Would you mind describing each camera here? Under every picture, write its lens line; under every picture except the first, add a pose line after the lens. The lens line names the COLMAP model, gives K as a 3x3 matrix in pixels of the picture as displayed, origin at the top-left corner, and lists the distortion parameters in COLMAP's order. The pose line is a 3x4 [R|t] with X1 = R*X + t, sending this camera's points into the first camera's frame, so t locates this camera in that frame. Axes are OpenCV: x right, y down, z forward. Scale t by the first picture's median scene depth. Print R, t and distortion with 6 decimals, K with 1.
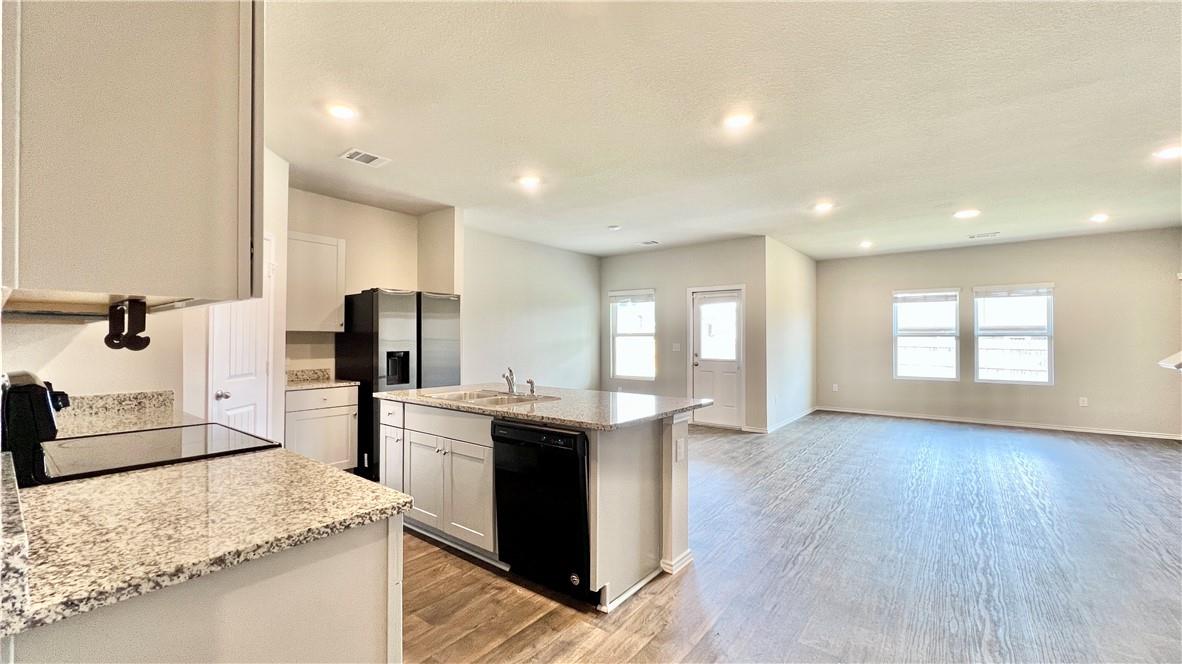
lens RADIAL K [[475.4, 0, 590.8], [0, 475.4, 333.9], [0, 0, 1]] dist [0.000659, 0.000451]
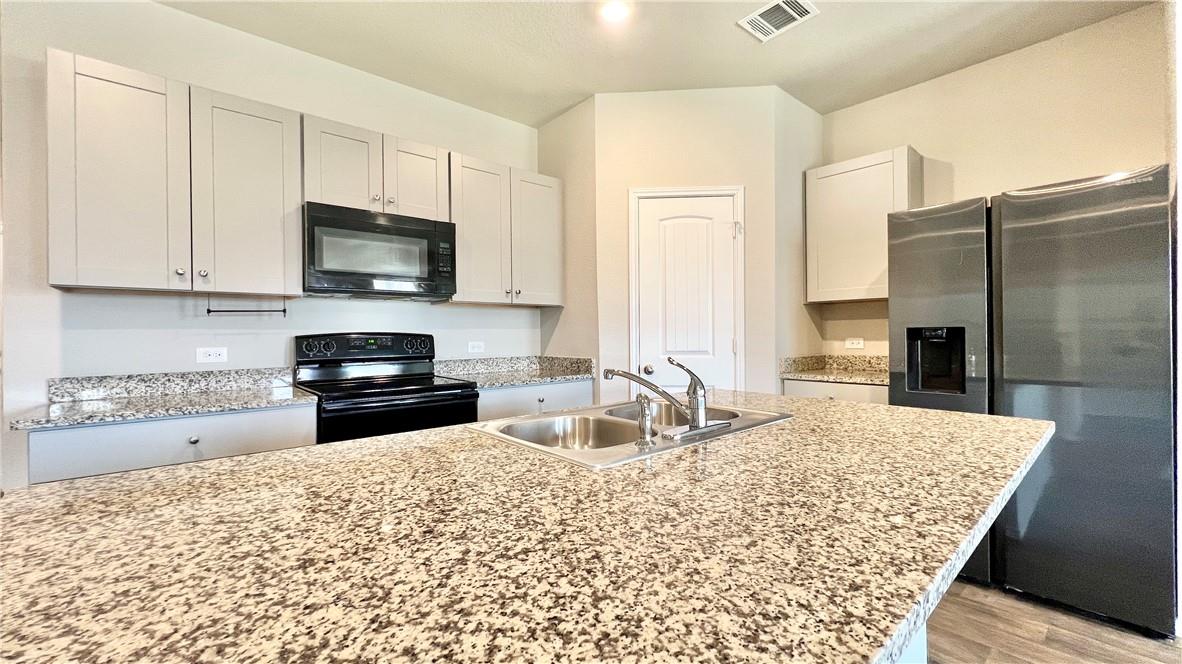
lens RADIAL K [[475.4, 0, 591.4], [0, 475.4, 336.0], [0, 0, 1]] dist [0.000659, 0.000451]
pose [[-0.191634, 0.002013, -0.981464, 0.284253], [0.023062, 0.999731, -0.002452, 0.070702], [0.981195, -0.023105, -0.191629, 1.314076]]
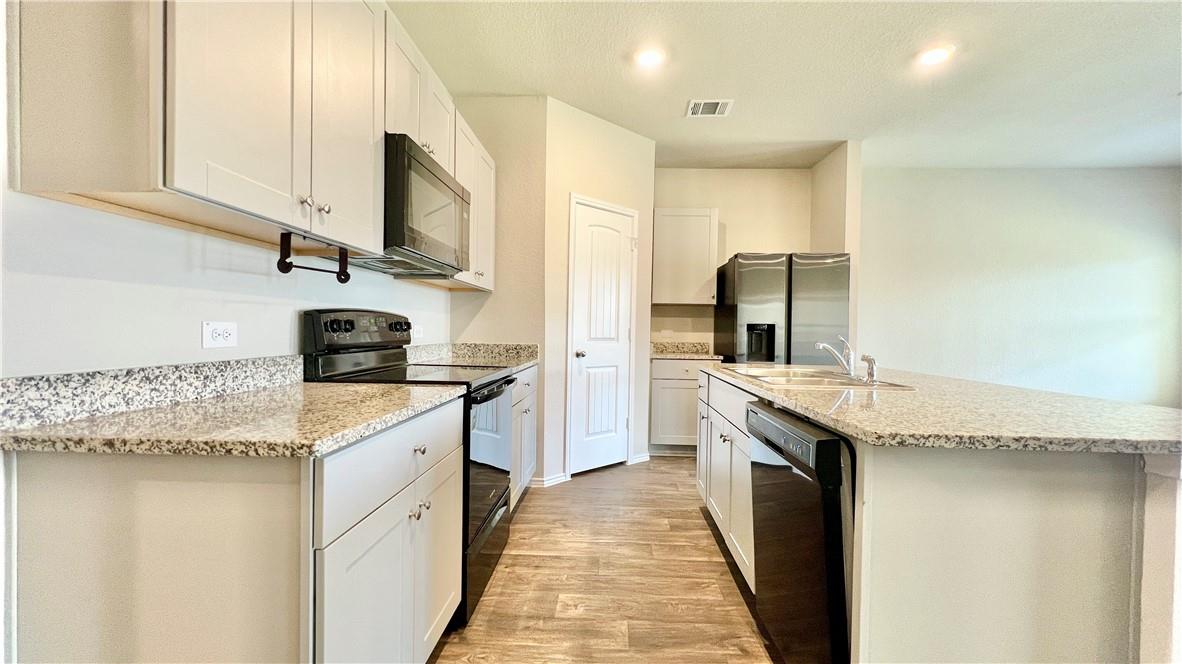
lens RADIAL K [[475.4, 0, 591.9], [0, 475.4, 334.7], [0, 0, 1]] dist [0.000659, 0.000451]
pose [[0.579131, 0.016549, -0.815067, 0.223008], [-0.004760, 0.999846, 0.016918, 0.077003], [0.815221, -0.005918, 0.579120, 0.434232]]
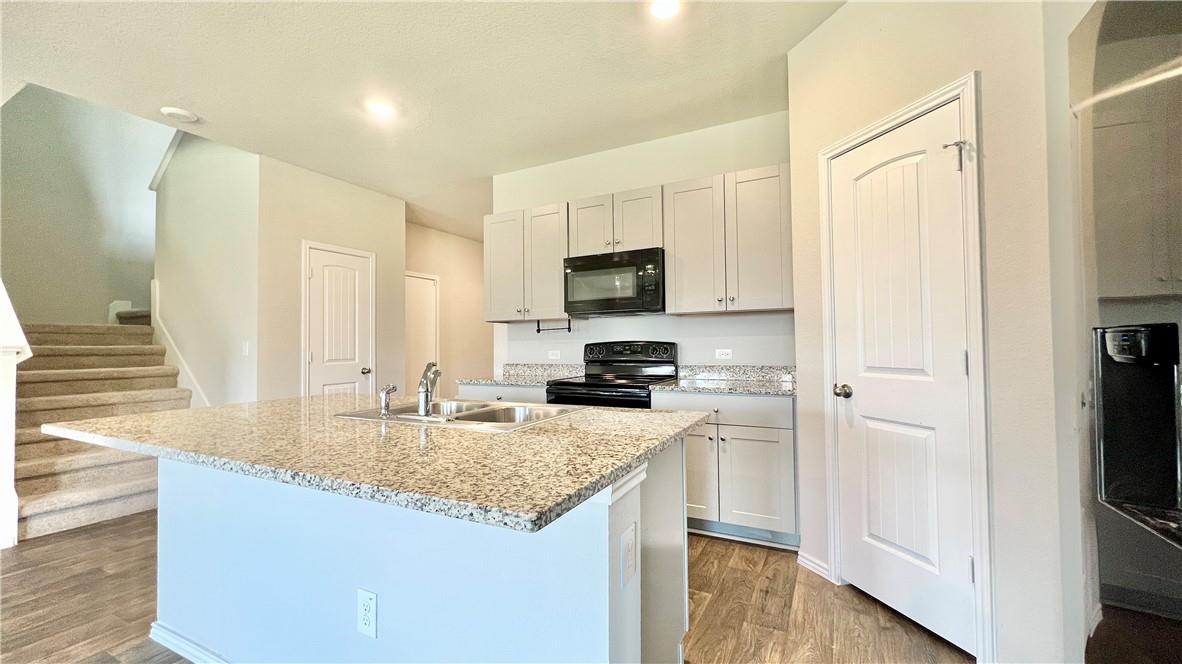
lens RADIAL K [[475.4, 0, 590.7], [0, 475.4, 332.6], [0, 0, 1]] dist [0.000659, 0.000451]
pose [[-0.985154, 0.003173, -0.171645, -0.334875], [0.010440, 0.999086, -0.041451, 0.081374], [0.171357, -0.042627, -0.984286, 2.022417]]
